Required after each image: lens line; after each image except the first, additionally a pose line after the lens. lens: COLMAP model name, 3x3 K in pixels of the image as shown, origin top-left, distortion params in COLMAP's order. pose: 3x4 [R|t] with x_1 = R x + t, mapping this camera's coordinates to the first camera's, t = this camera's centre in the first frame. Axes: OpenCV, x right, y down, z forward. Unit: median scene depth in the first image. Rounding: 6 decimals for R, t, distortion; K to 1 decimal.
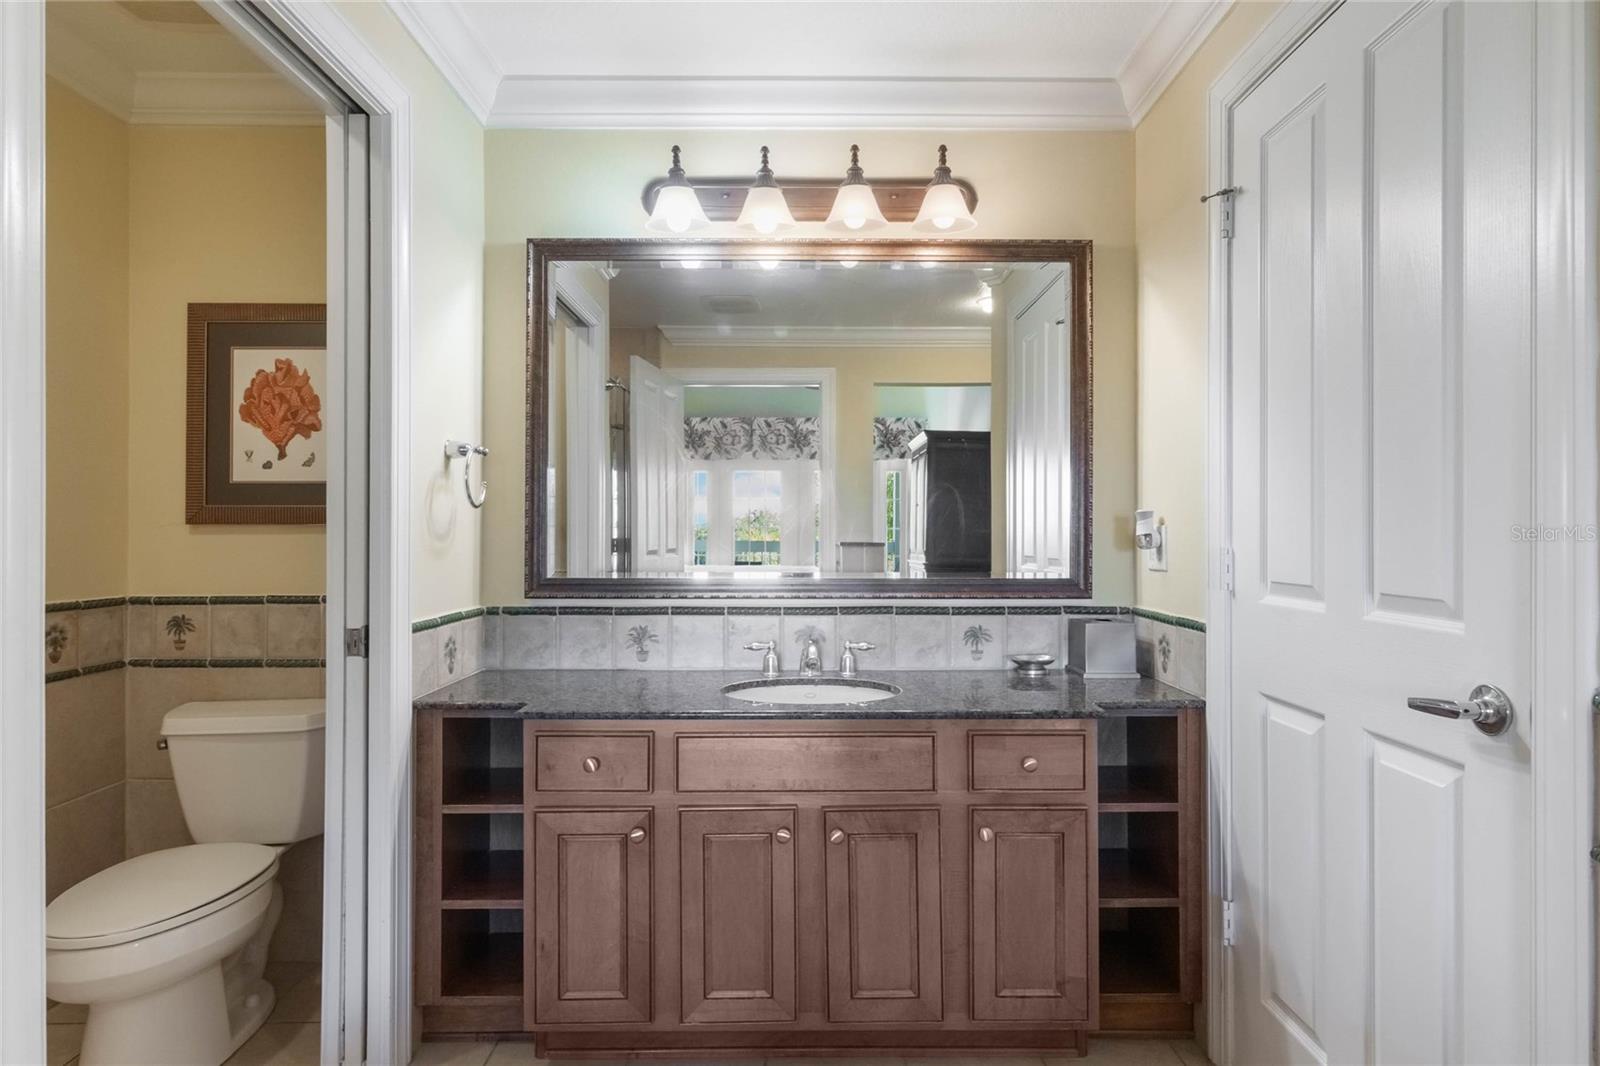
lens RADIAL K [[886.3, 0, 750.3], [0, 886.3, 528.5], [0, 0, 1]] dist [-0.000025, -0.001363]
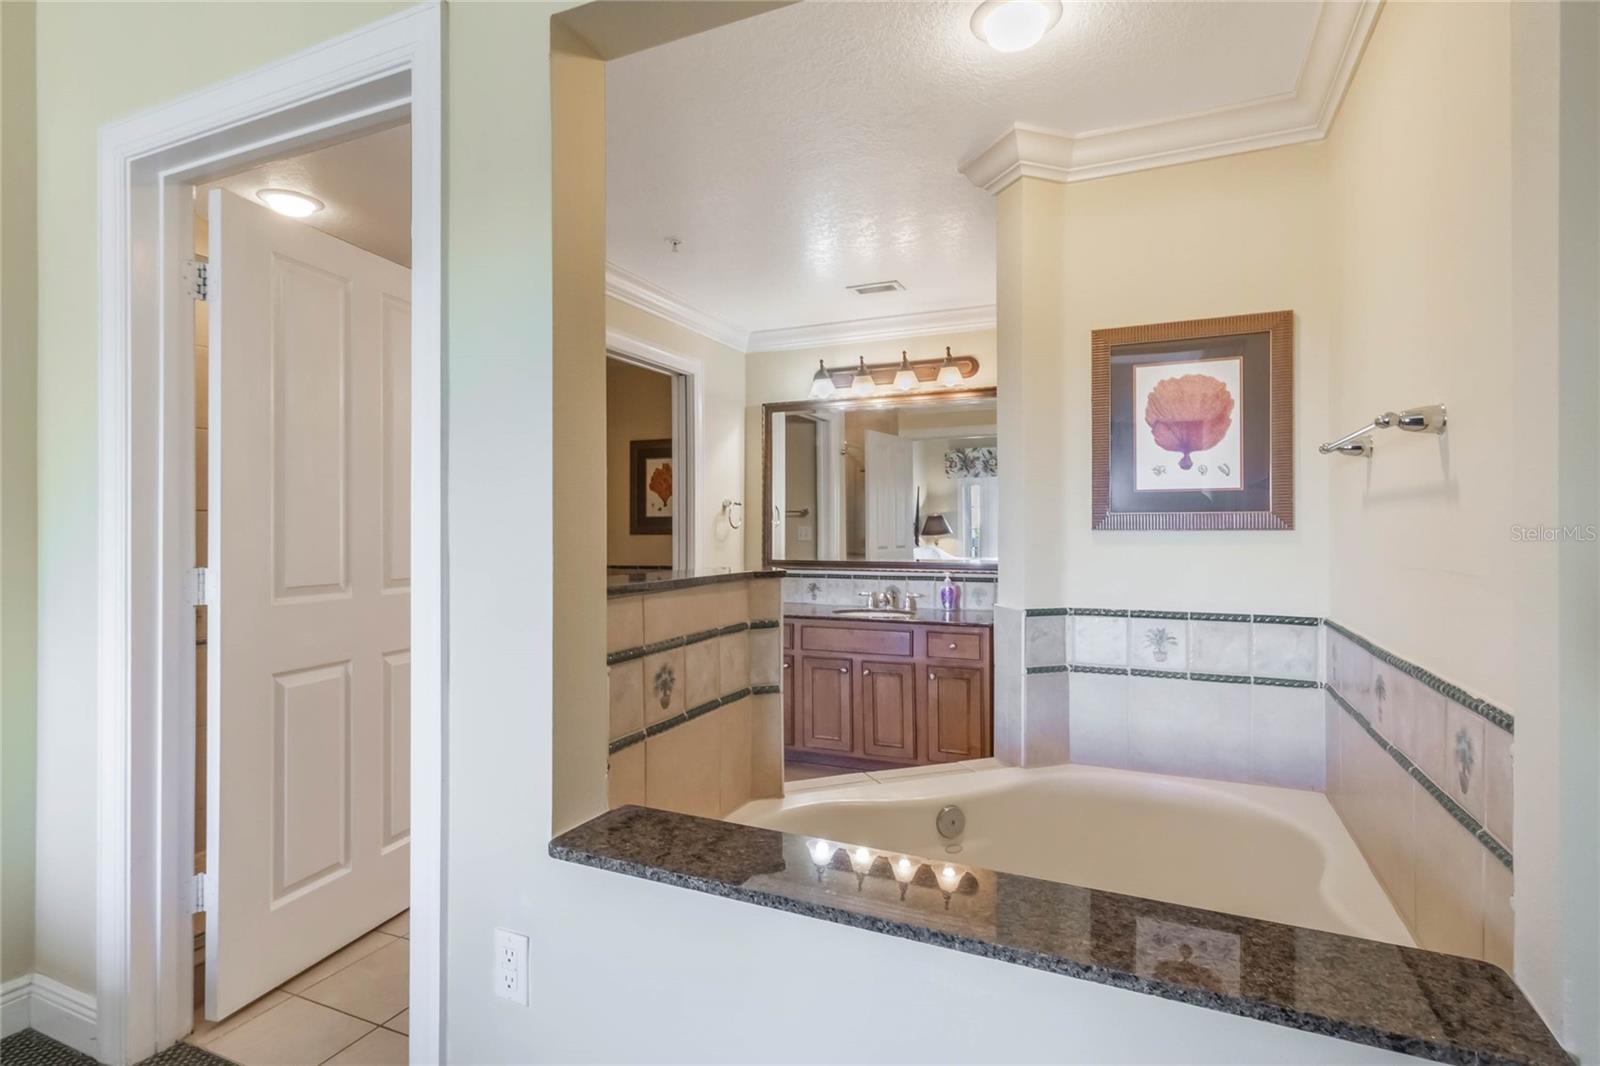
lens RADIAL K [[751.4, 0, 806.1], [0, 751.4, 531.1], [0, 0, 1]] dist [0.008981, -0.001474]
pose [[0.932273, 0.000722, -0.361756, 0.525112], [0.002364, 0.999964, 0.008088, -0.029185], [0.361749, -0.008396, 0.932238, -0.697575]]
